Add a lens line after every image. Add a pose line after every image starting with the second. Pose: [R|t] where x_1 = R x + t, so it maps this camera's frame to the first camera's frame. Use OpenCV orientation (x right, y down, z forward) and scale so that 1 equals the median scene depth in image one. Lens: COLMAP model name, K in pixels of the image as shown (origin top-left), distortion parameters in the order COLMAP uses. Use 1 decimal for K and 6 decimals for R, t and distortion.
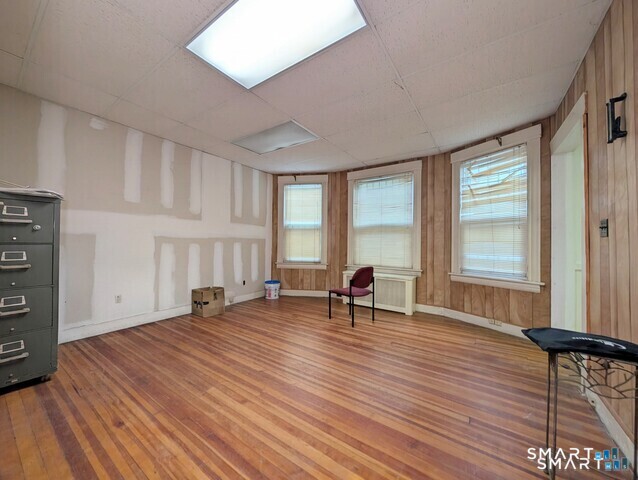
lens RADIAL K [[241.6, 0, 318.5], [0, 241.6, 241.8], [0, 0, 1]] dist [0.000024, 0.000020]
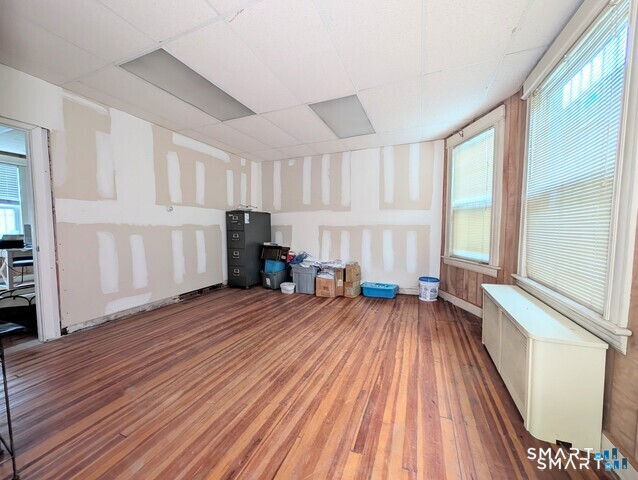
lens RADIAL K [[241.6, 0, 318.5], [0, 241.6, 241.8], [0, 0, 1]] dist [0.000024, 0.000020]
pose [[0.205040, 0.046727, -0.977638, 0.532879], [0.006310, 0.998776, 0.049060, 0.001201], [0.978733, -0.016228, 0.204494, 0.510073]]
